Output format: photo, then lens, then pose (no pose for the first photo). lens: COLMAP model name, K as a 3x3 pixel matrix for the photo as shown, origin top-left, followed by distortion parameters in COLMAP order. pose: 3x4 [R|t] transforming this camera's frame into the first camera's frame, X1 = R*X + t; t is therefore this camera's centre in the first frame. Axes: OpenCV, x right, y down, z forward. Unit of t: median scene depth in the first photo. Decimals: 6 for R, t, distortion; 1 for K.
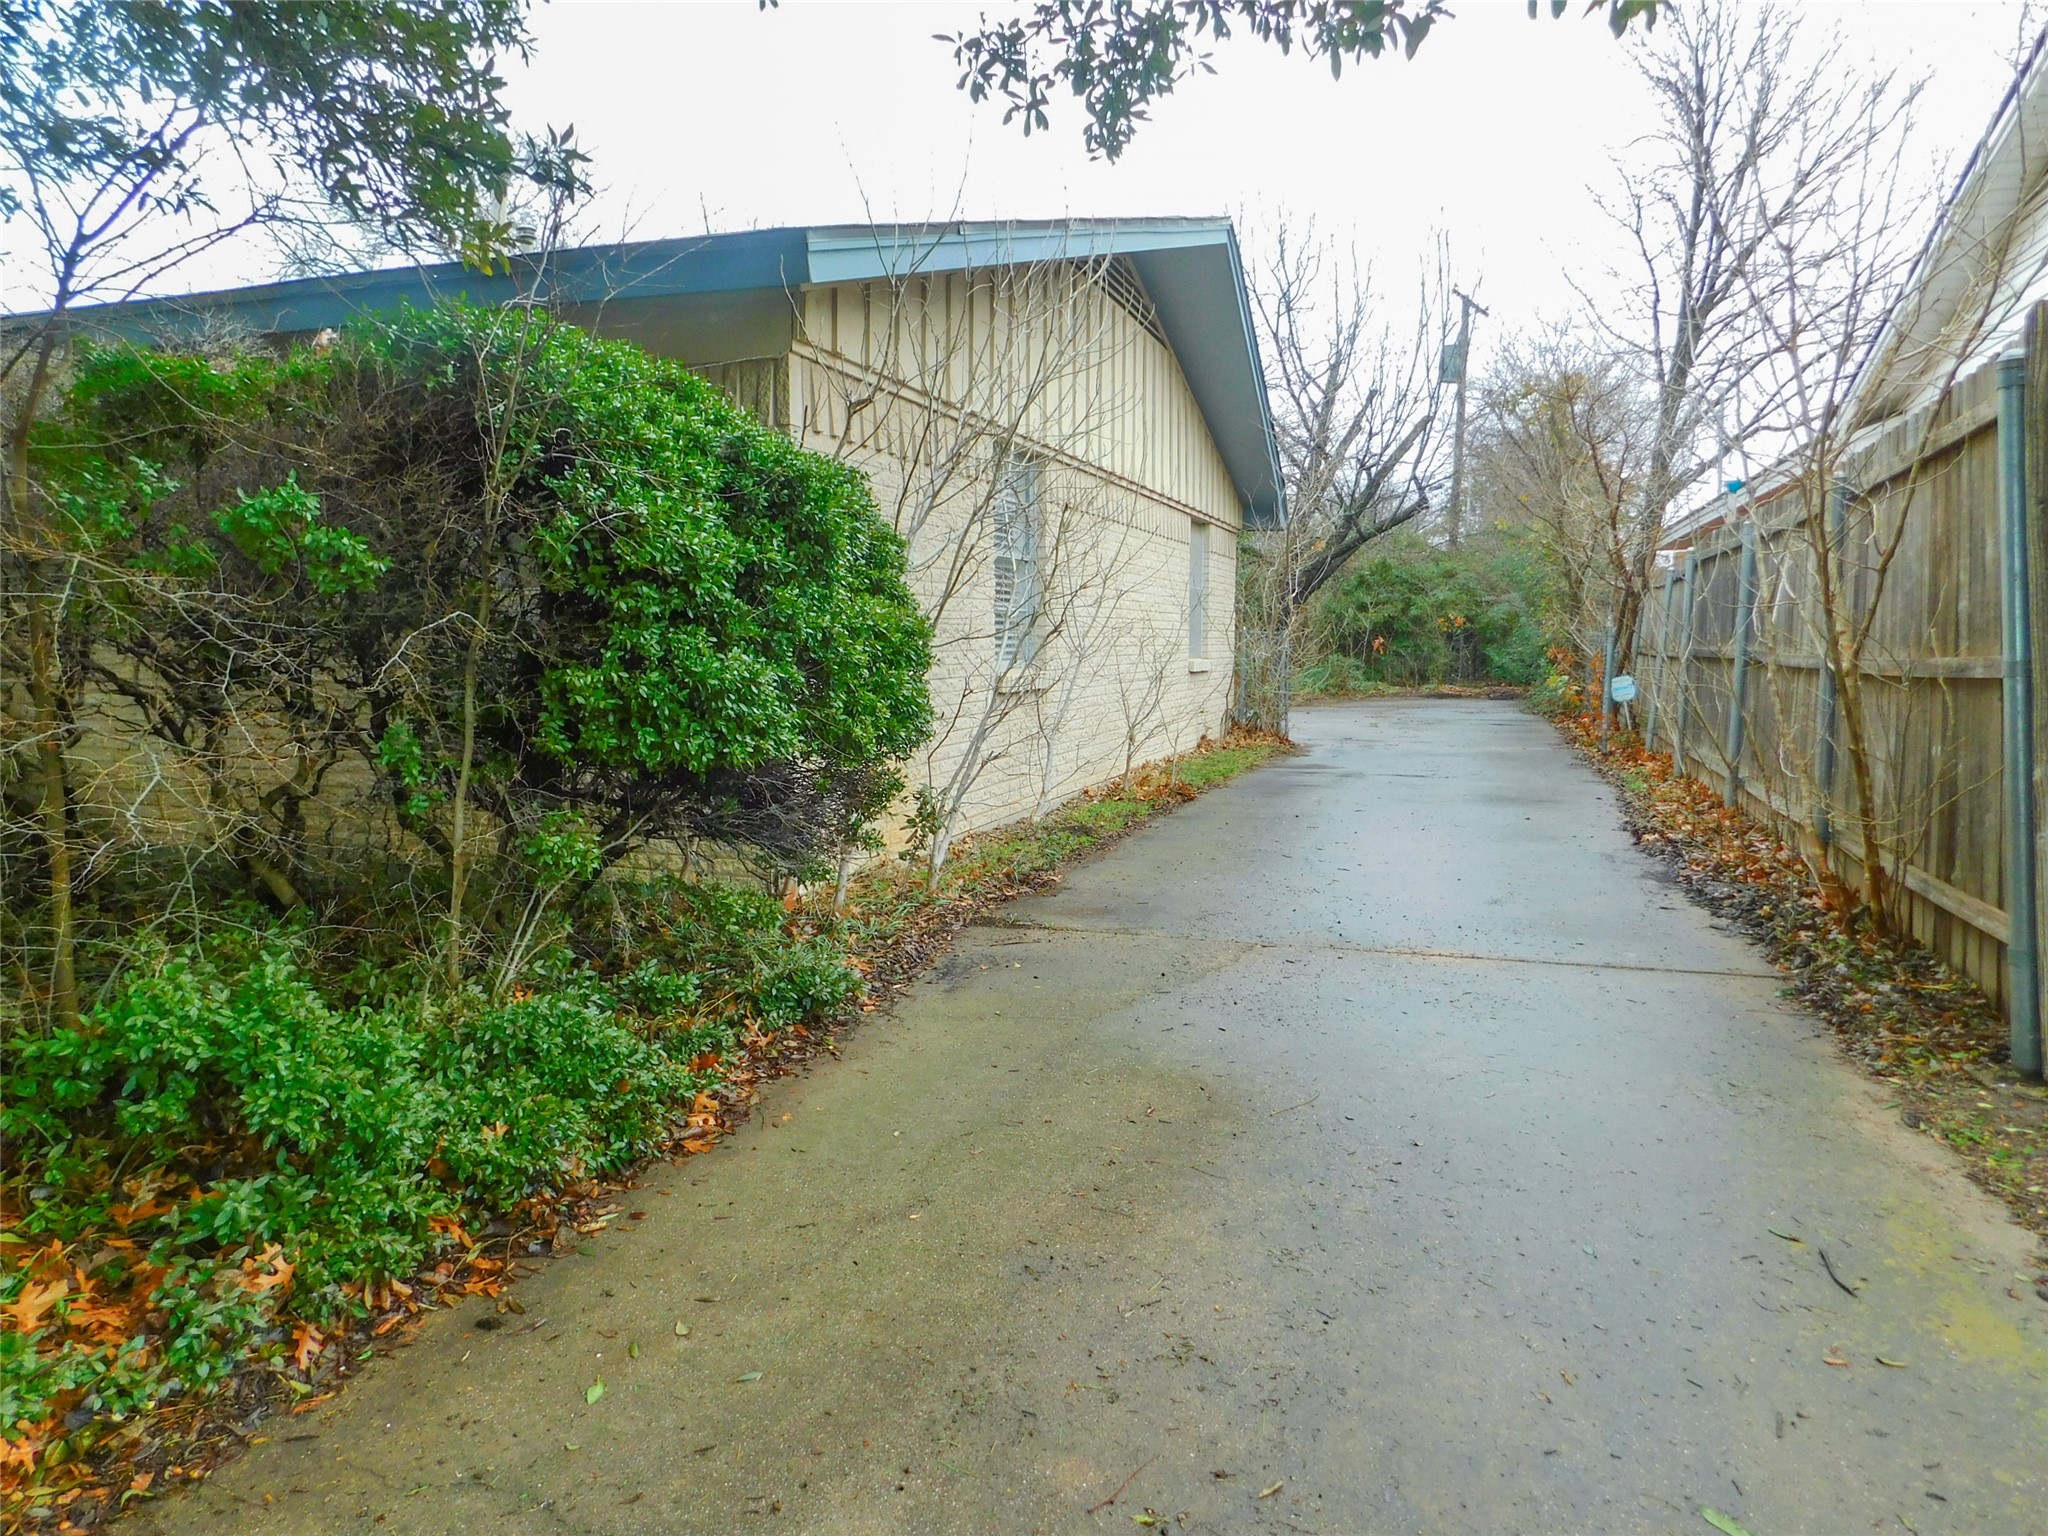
lens RADIAL K [[1346.8, 0, 1022.2], [0, 1346.8, 762.9], [0, 0, 1]] dist [-0.008734, 0.001488]
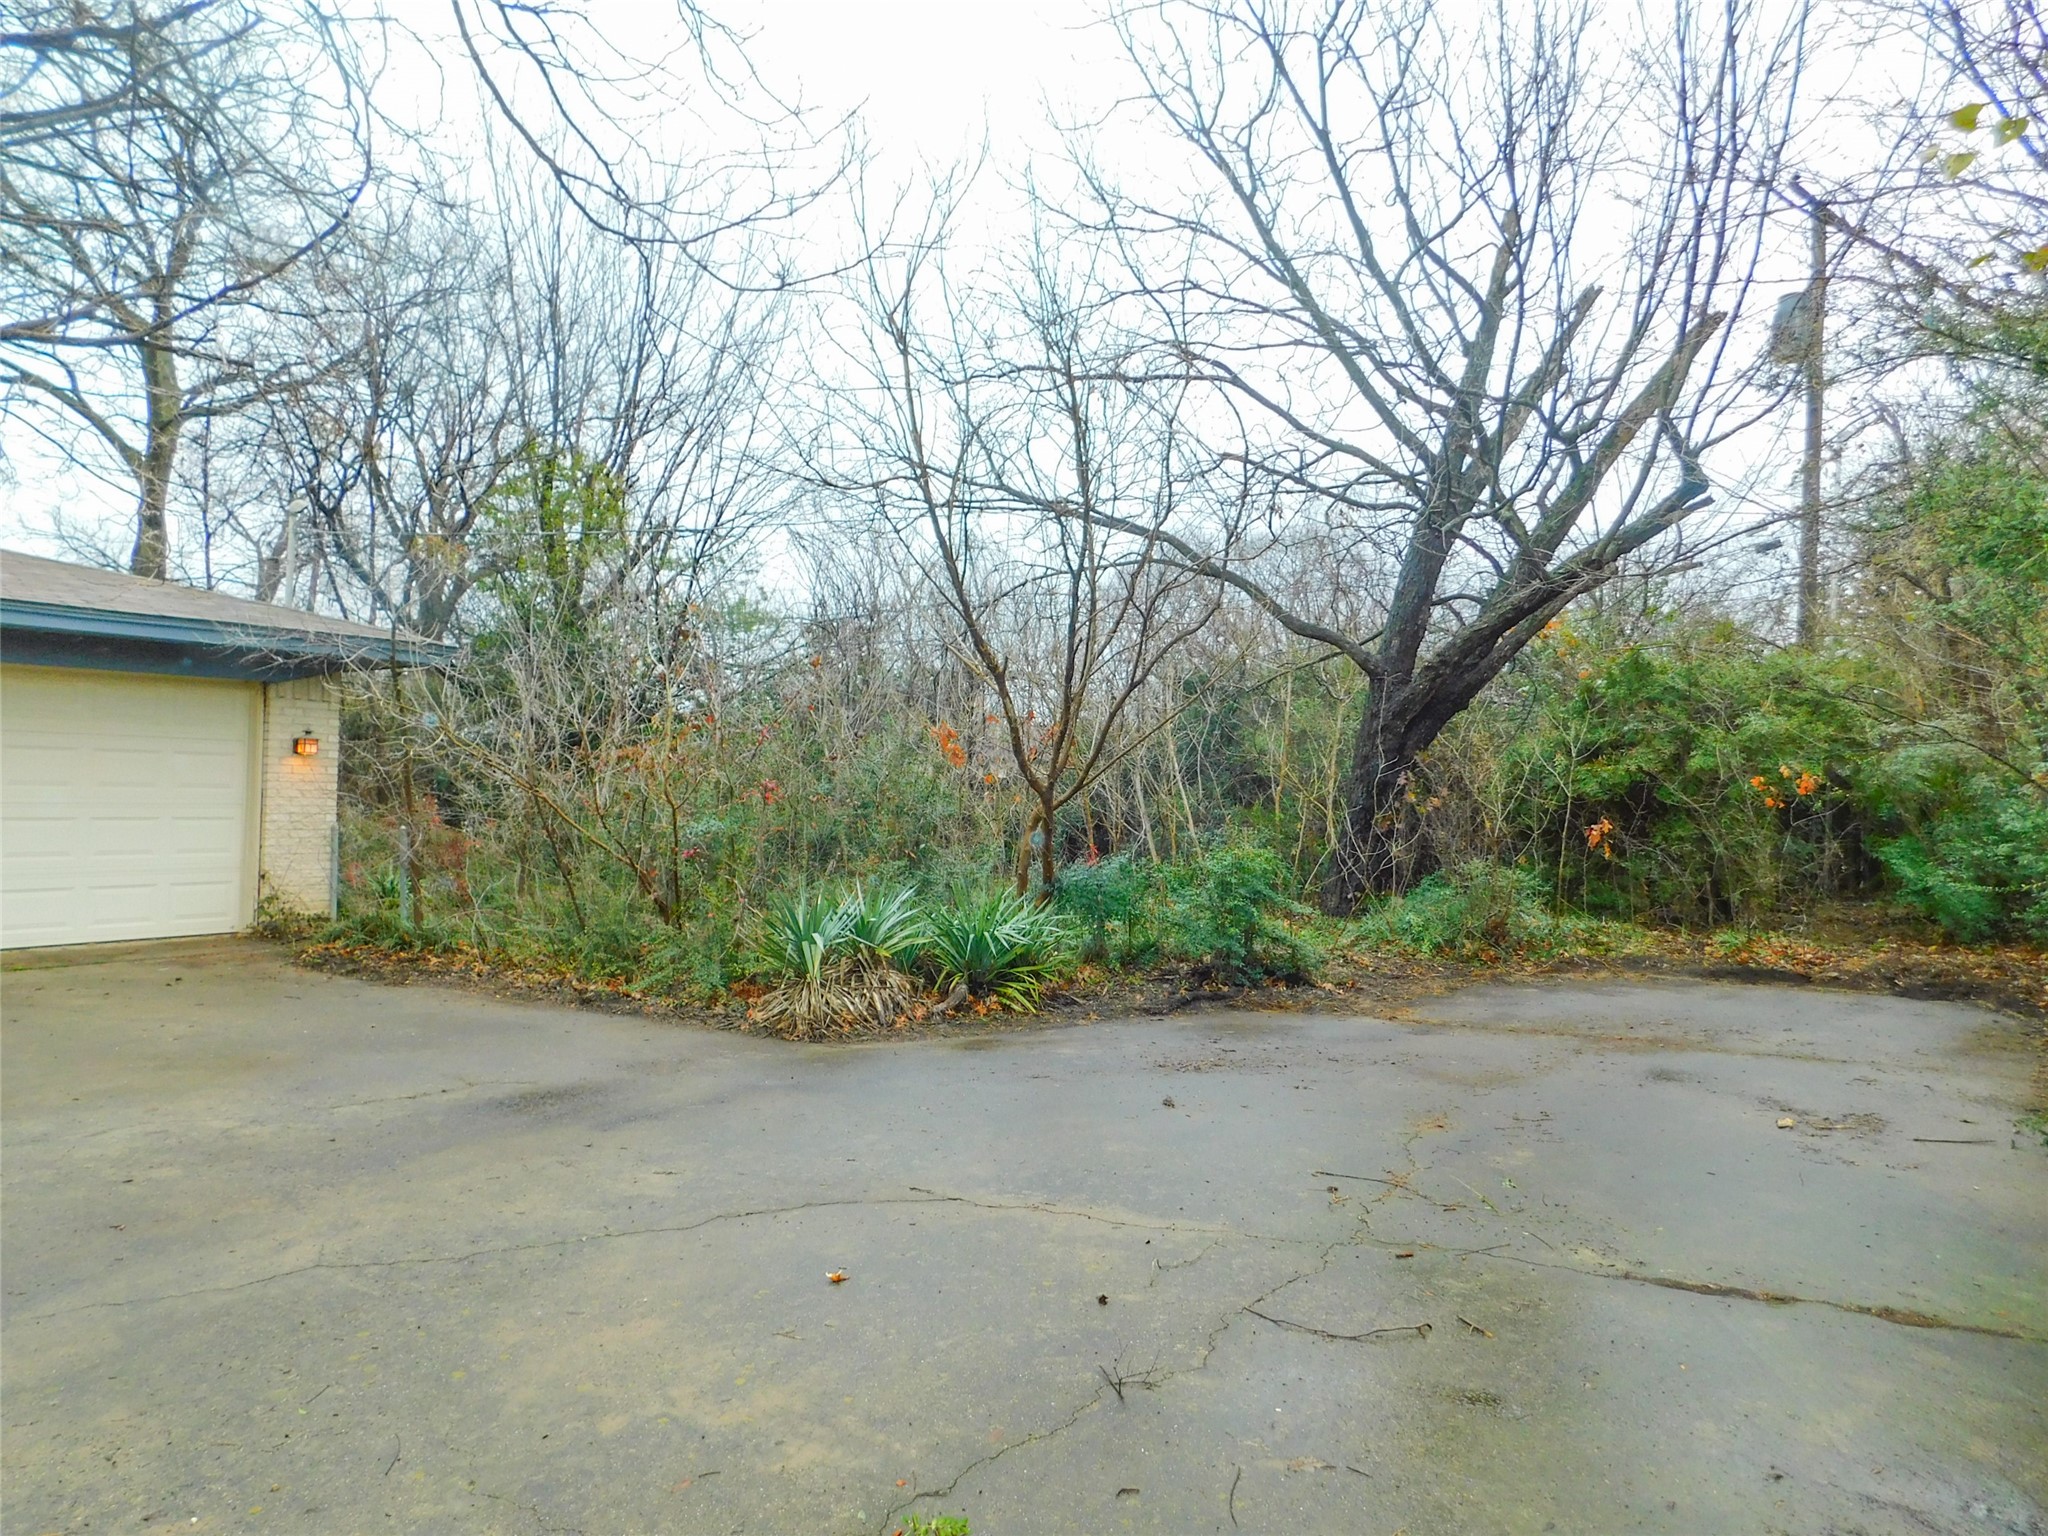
lens RADIAL K [[1346.8, 0, 1028.7], [0, 1346.8, 775.1], [0, 0, 1]] dist [-0.008734, 0.001488]
pose [[0.972023, 0.007780, -0.234757, 0.185453], [-0.033661, 0.993749, -0.106440, -0.054688], [0.232461, 0.111365, 0.966209, 0.532897]]
